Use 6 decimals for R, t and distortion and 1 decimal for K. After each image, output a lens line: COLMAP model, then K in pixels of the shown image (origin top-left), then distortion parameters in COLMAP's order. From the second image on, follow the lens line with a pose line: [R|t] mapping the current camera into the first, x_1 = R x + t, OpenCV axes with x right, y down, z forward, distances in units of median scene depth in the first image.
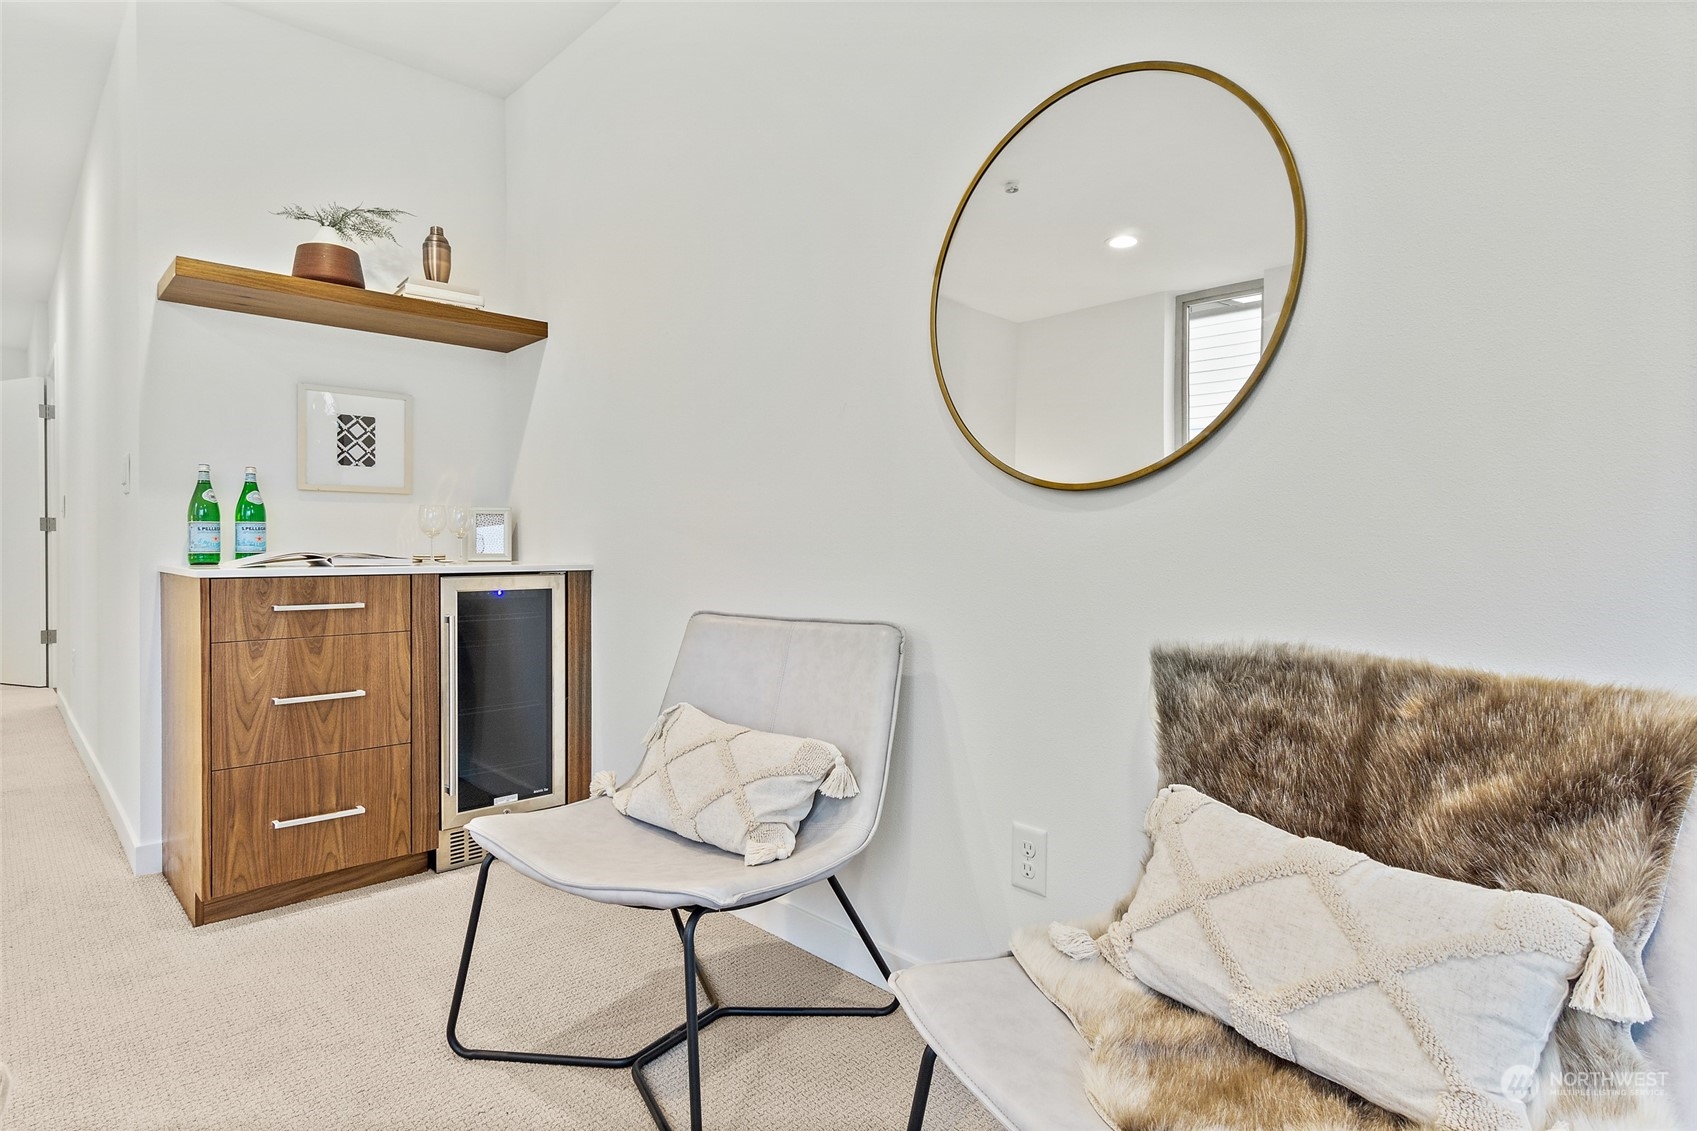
lens RADIAL K [[879.8, 0, 848.5], [0, 879.8, 565.5], [0, 0, 1]] dist [0.027064, -0.000058]
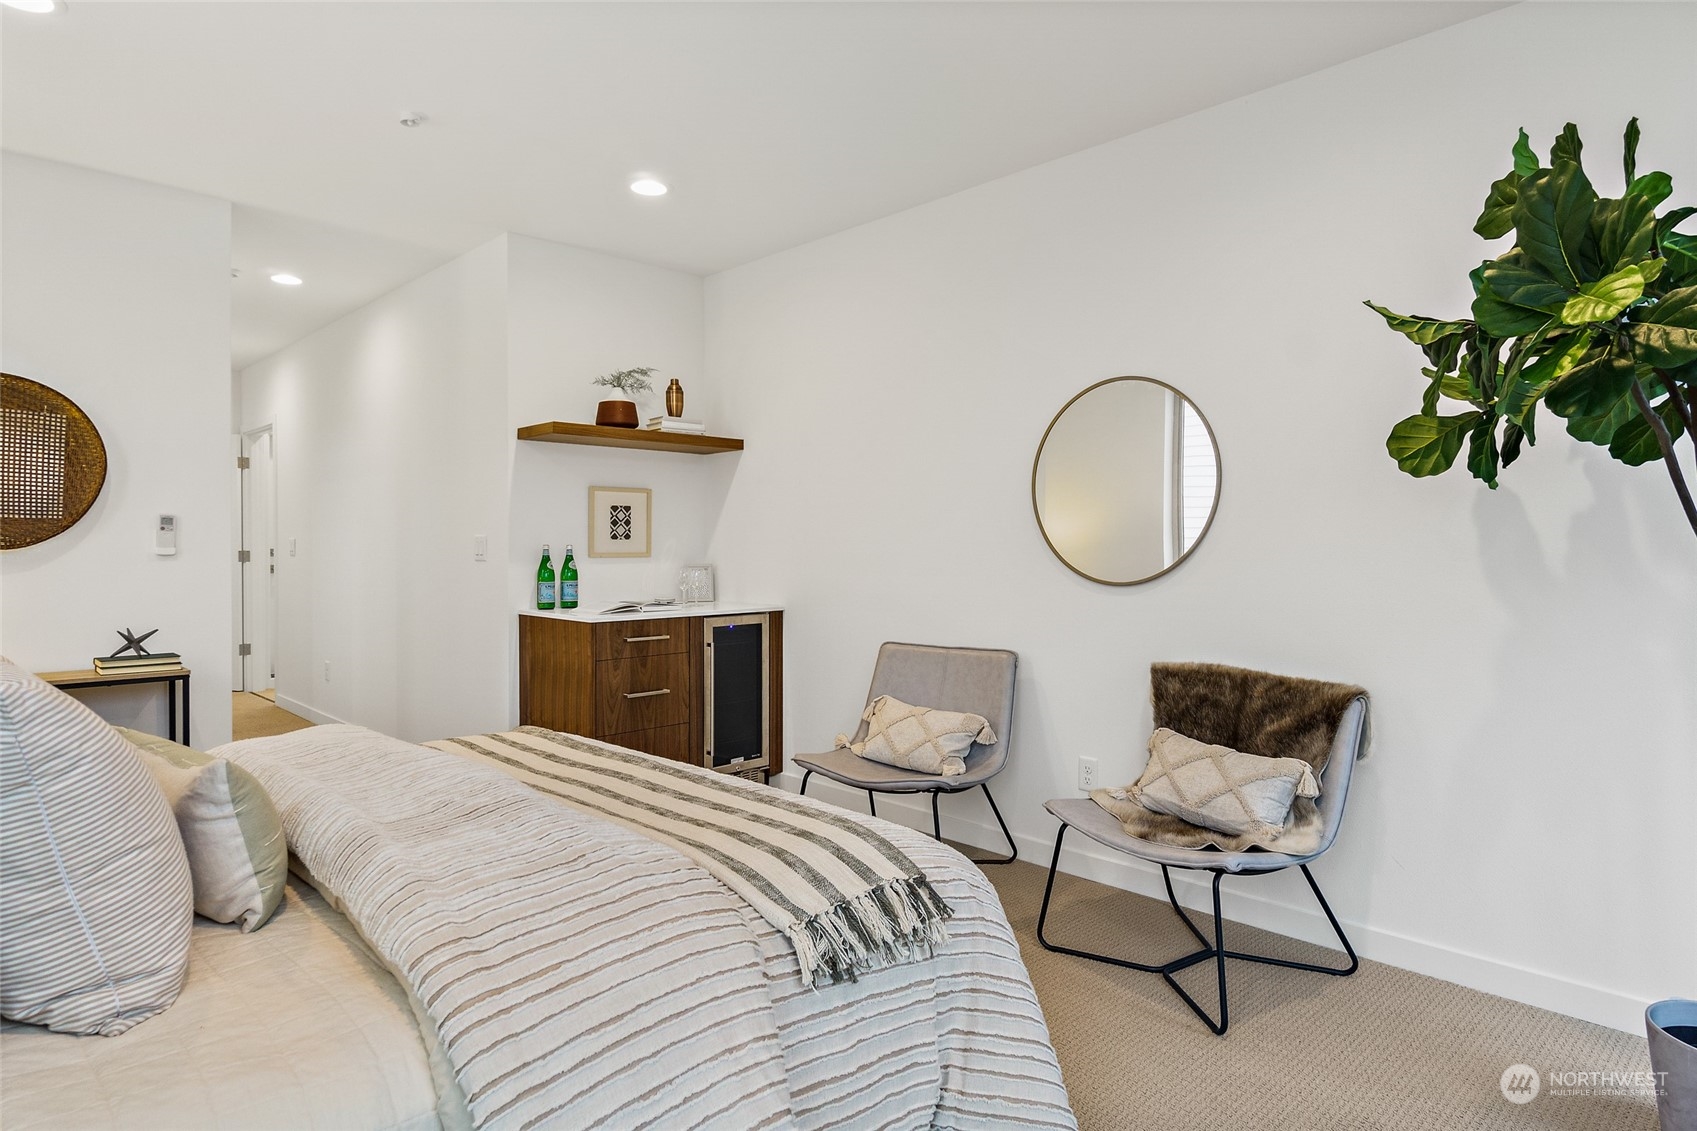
lens RADIAL K [[957.0, 0, 852.8], [0, 957.0, 558.2], [0, 0, 1]] dist [0.028476, 0.002317]
pose [[0.999676, -0.001345, 0.025433, -0.341677], [0.001391, 0.999997, -0.001787, -0.128178], [-0.025430, 0.001822, 0.999675, -1.021677]]
